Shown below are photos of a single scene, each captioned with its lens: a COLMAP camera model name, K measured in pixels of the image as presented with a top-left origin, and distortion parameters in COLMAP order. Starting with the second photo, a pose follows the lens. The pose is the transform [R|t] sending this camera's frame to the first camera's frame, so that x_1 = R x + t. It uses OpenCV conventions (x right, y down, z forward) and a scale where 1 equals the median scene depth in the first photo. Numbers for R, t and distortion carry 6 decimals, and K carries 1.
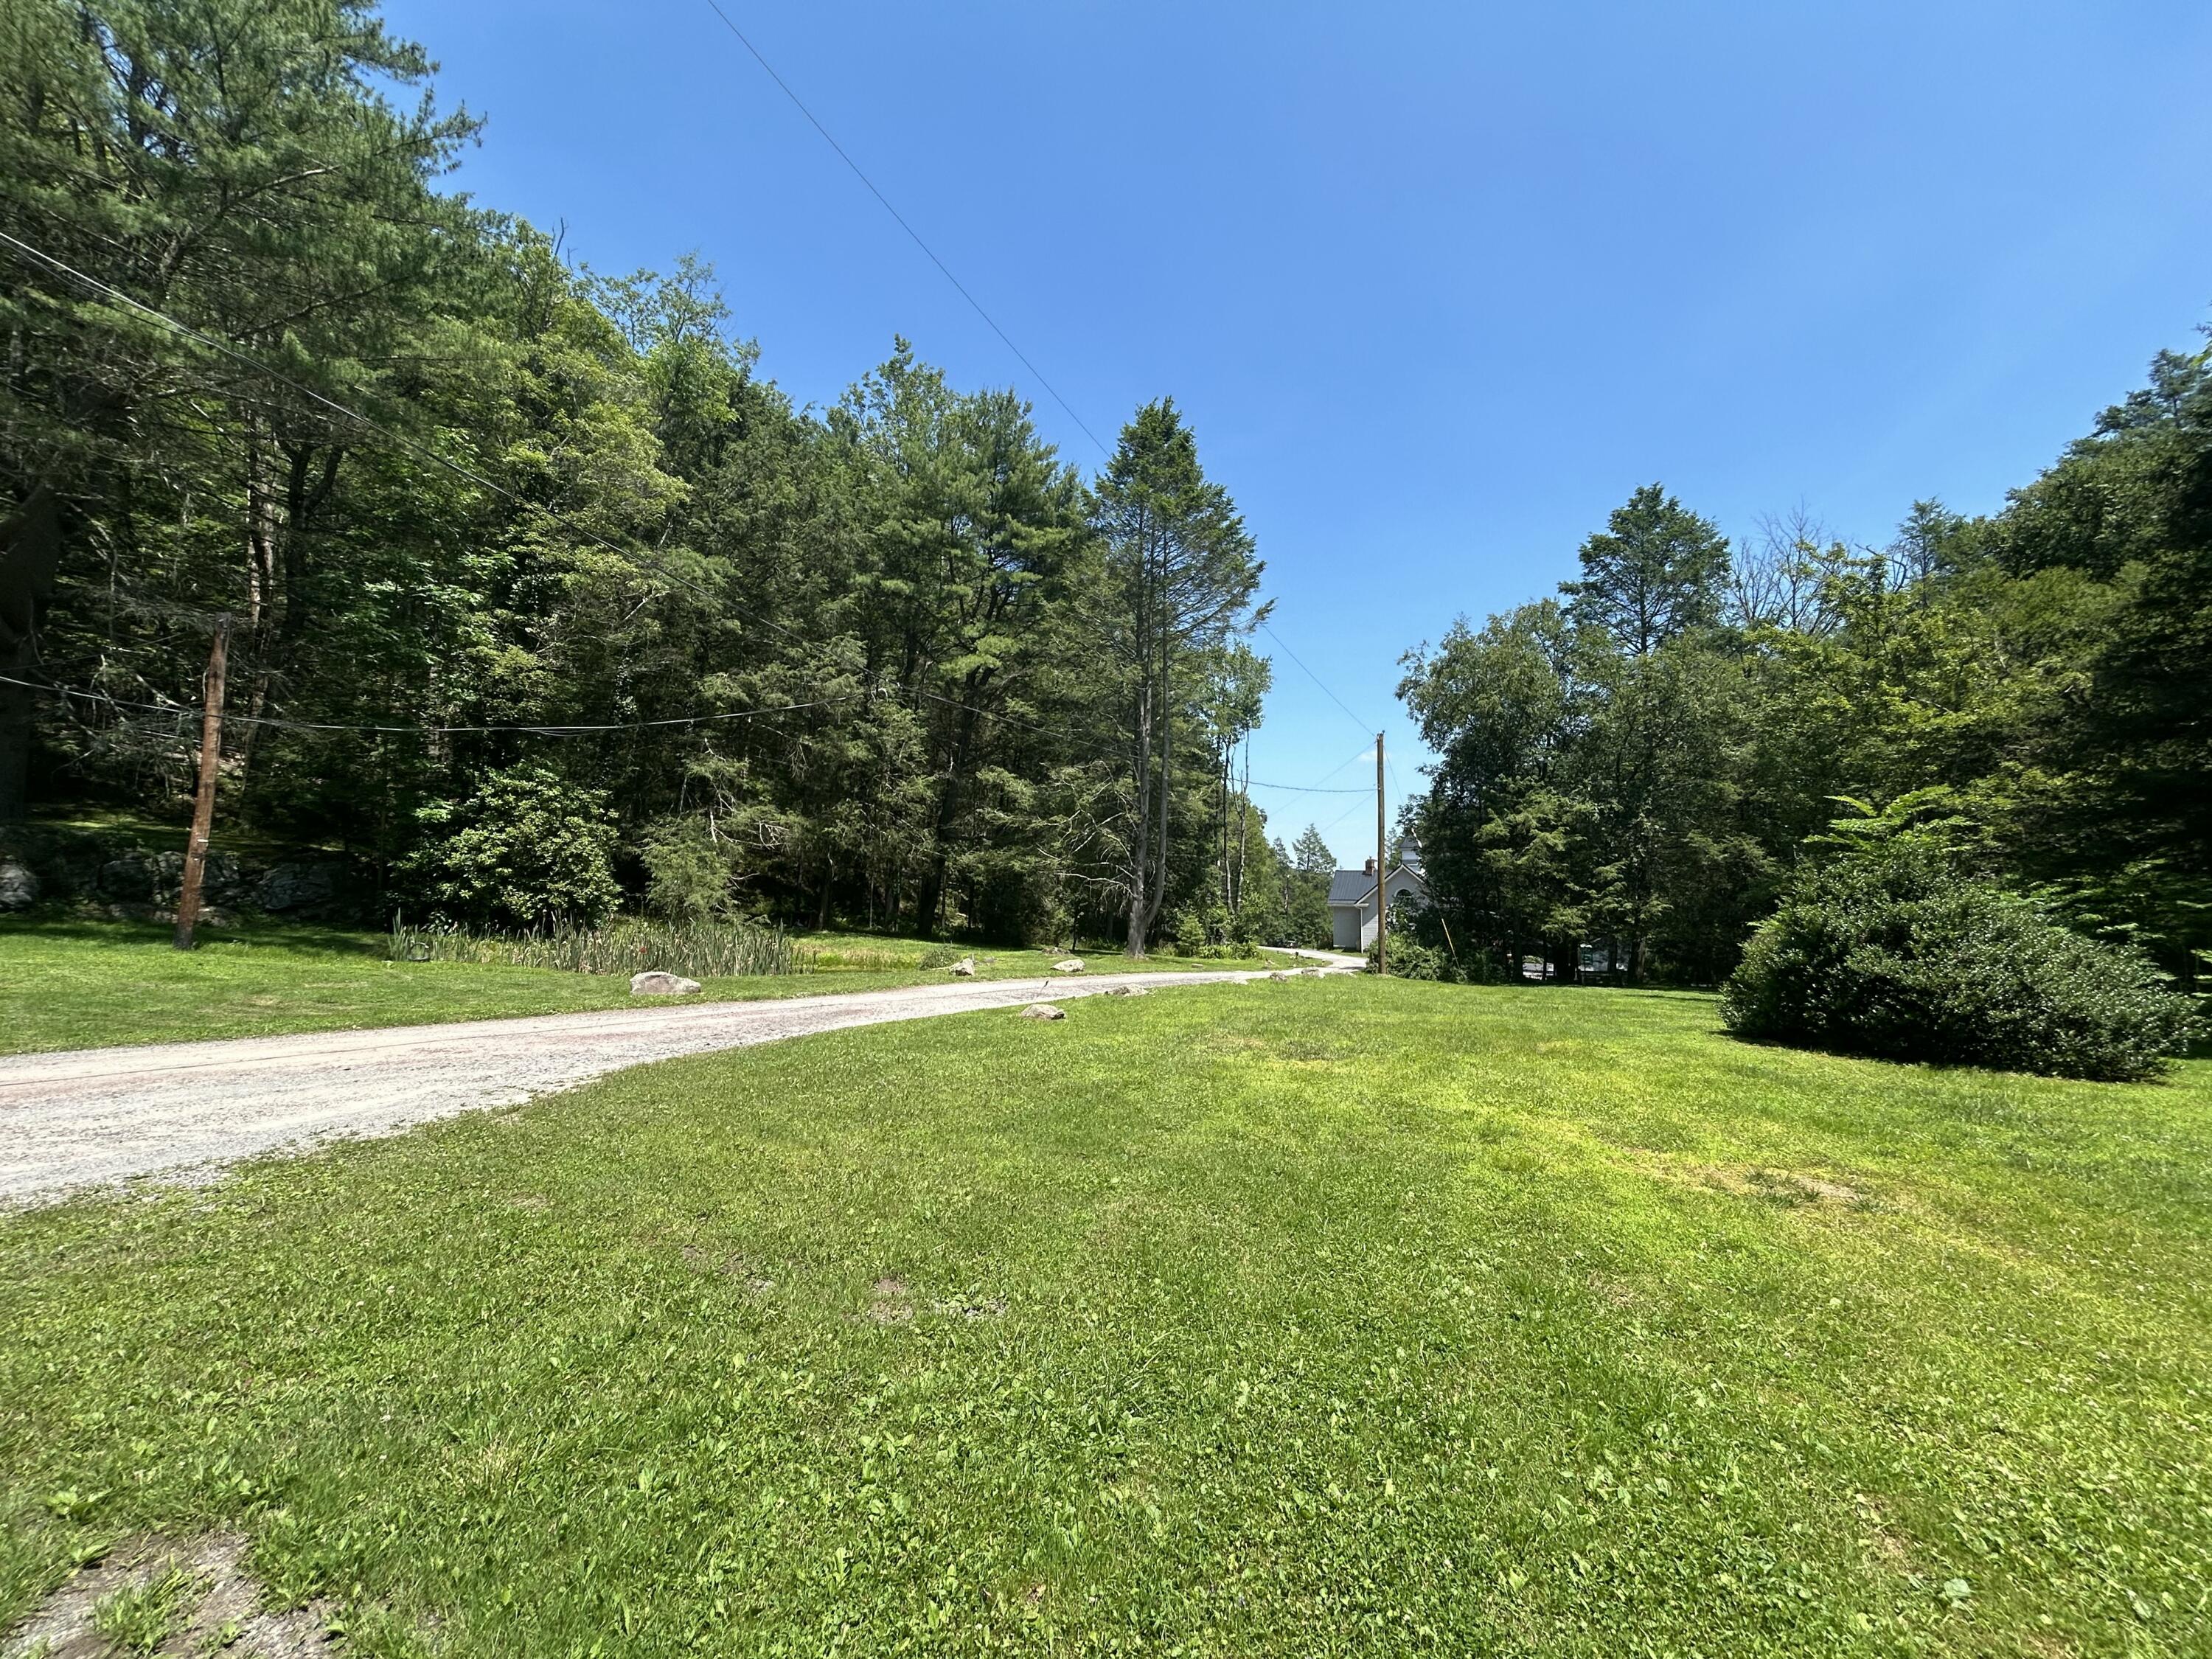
lens RADIAL K [[905.7, 0, 1109.0], [0, 905.7, 829.7], [0, 0, 1]] dist [0.000709, 0.000553]
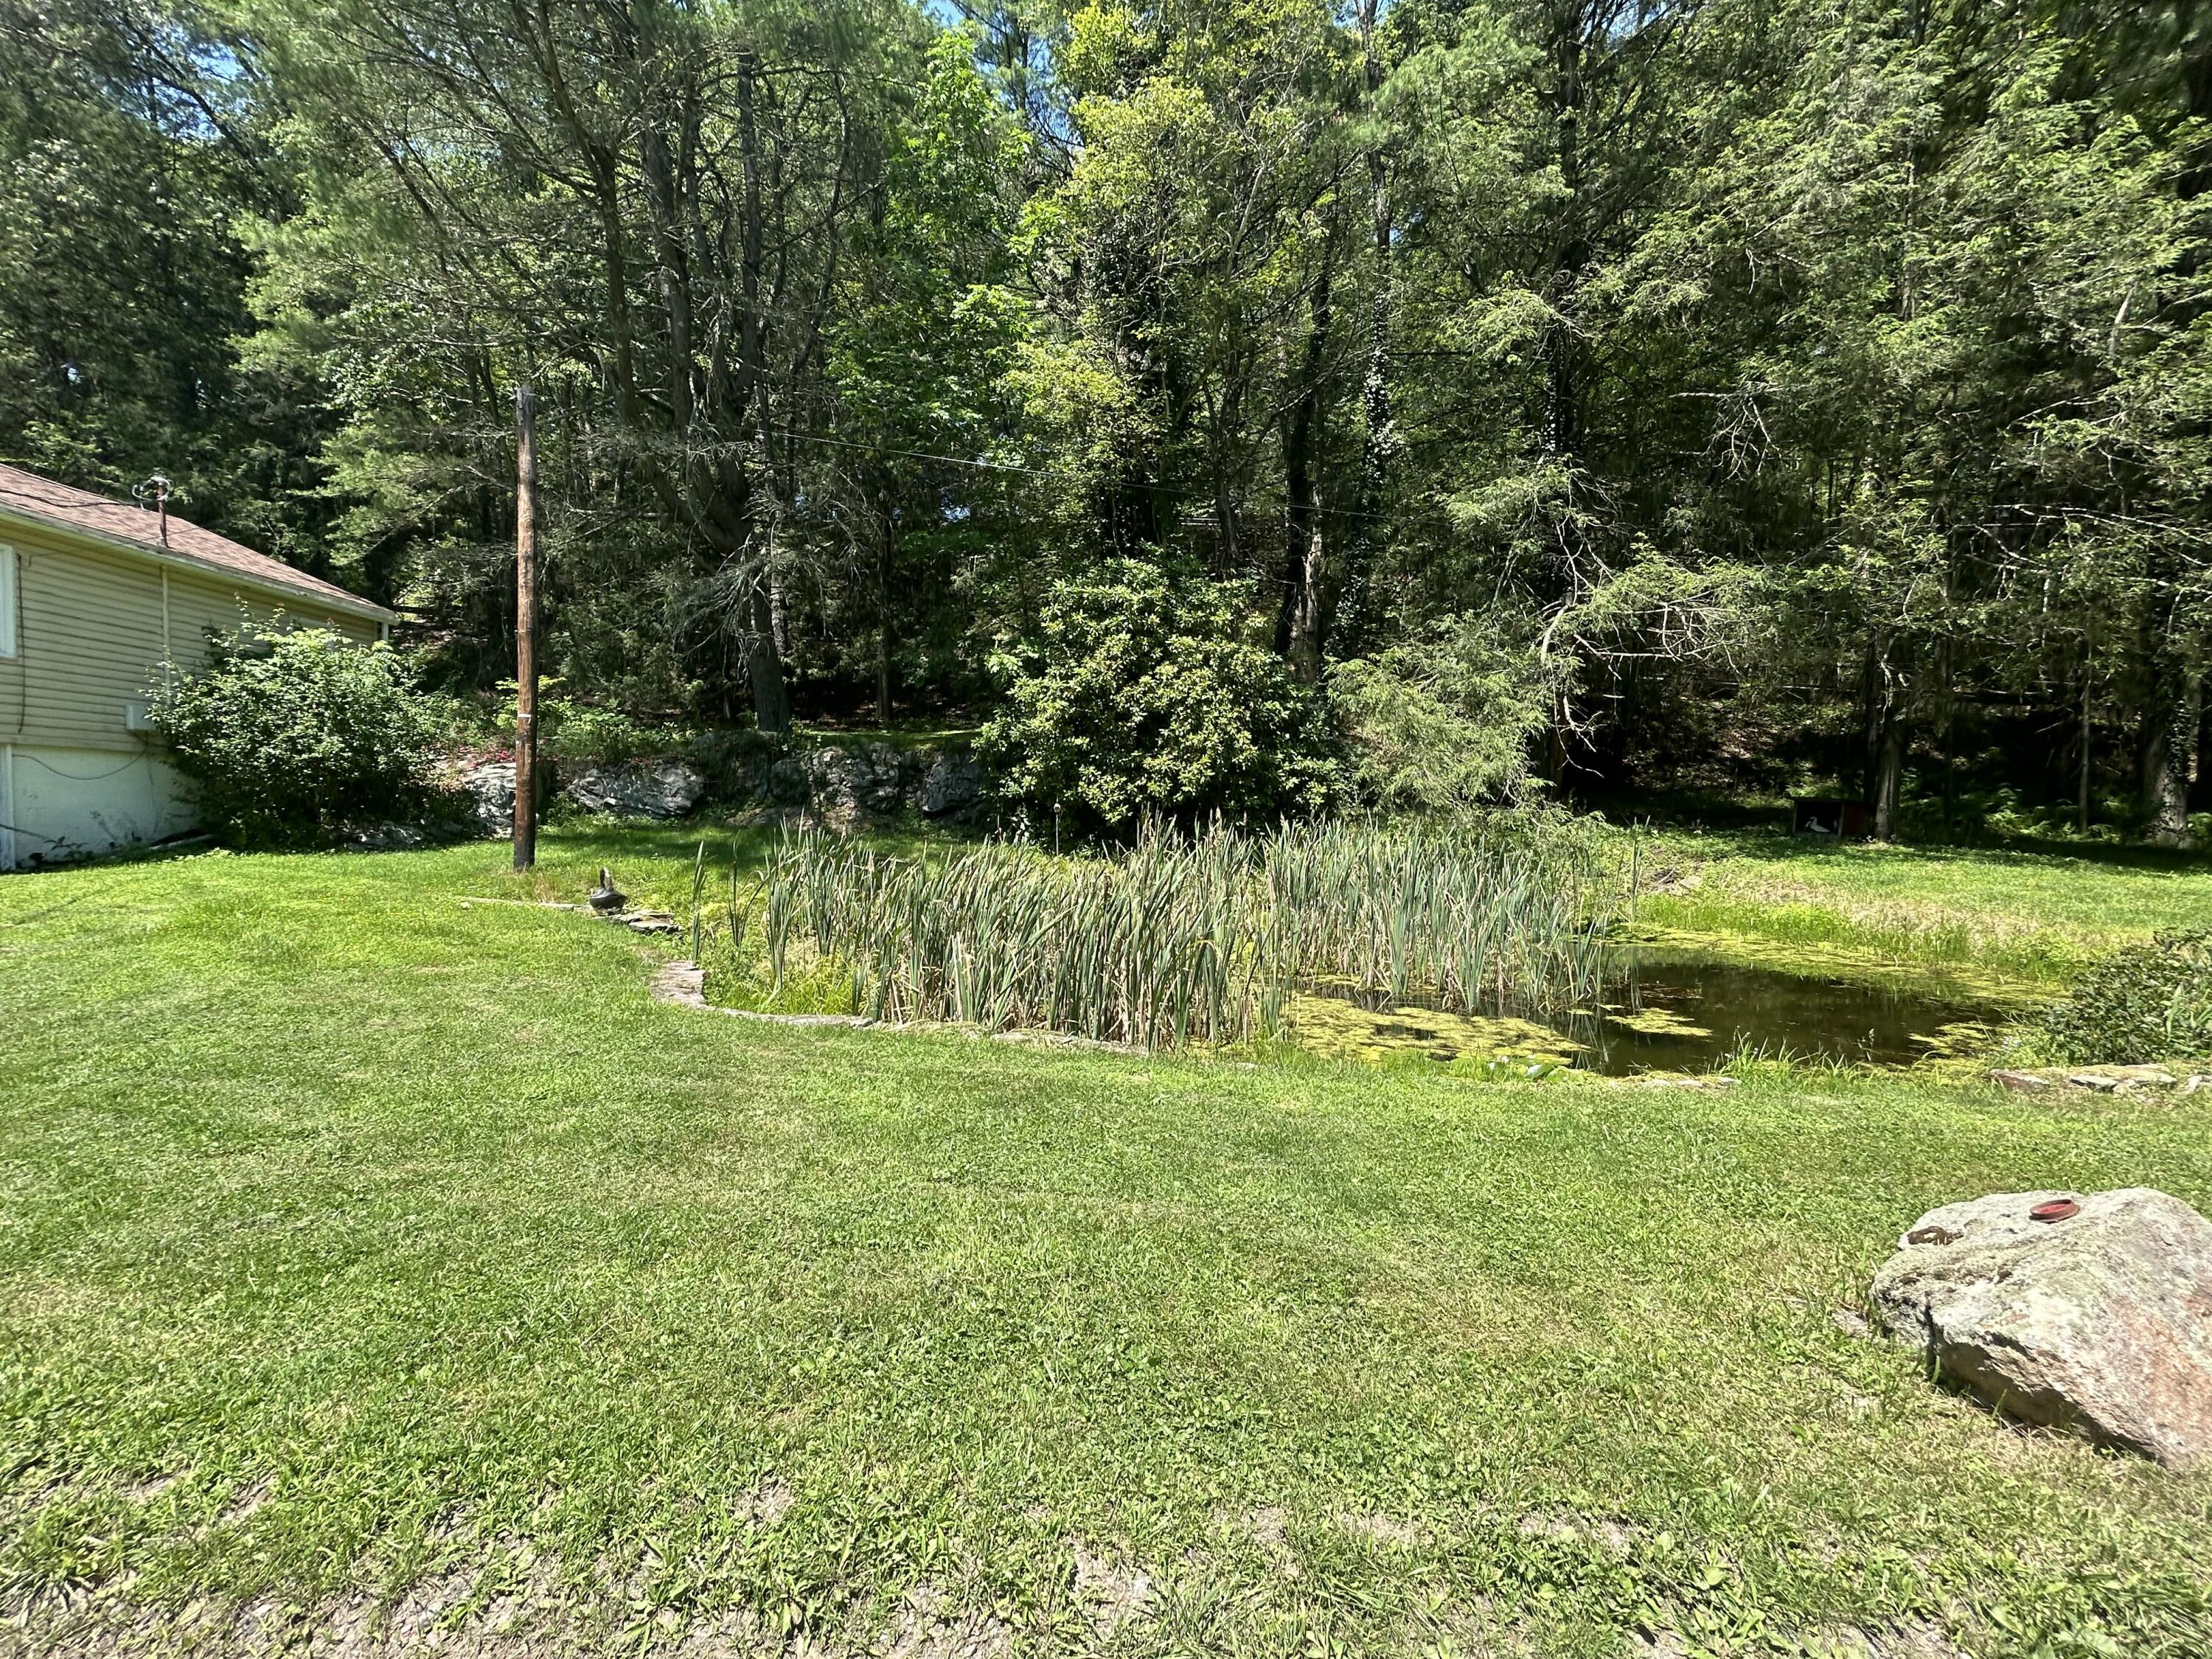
lens RADIAL K [[905.7, 0, 1084.0], [0, 905.7, 825.1], [0, 0, 1]] dist [0.000709, 0.000553]
pose [[0.401251, -0.003454, -0.915962, -0.113103], [0.099328, 0.994260, 0.039763, 0.073138], [0.910567, -0.106935, 0.399291, 0.722406]]
